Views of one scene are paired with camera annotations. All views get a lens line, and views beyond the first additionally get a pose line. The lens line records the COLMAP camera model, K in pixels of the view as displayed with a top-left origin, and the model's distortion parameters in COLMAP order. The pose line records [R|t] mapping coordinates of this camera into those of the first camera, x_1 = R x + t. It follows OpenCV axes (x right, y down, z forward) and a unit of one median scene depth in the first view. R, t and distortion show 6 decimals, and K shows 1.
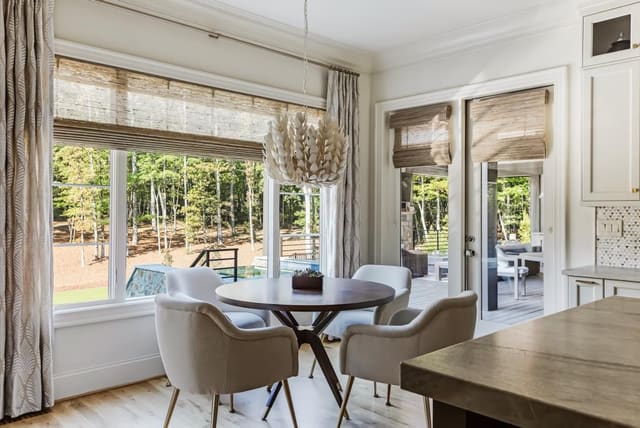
lens RADIAL K [[505.0, 0, 319.8], [0, 505.0, 207.3], [0, 0, 1]] dist [0.010341, 0.005257]
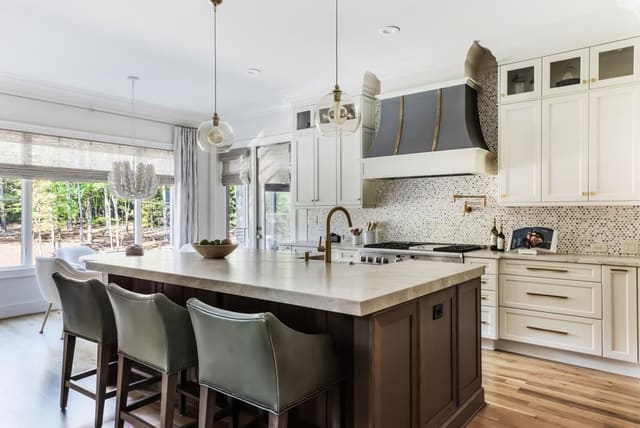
lens RADIAL K [[425.5, 0, 319.8], [0, 425.5, 209.0], [0, 0, 1]] dist [0.007824, 0.005334]
pose [[0.991230, -0.009382, 0.131812, 0.304508], [0.009417, 0.999956, 0.000357, -0.000991], [-0.131809, 0.000887, 0.991275, -0.438745]]
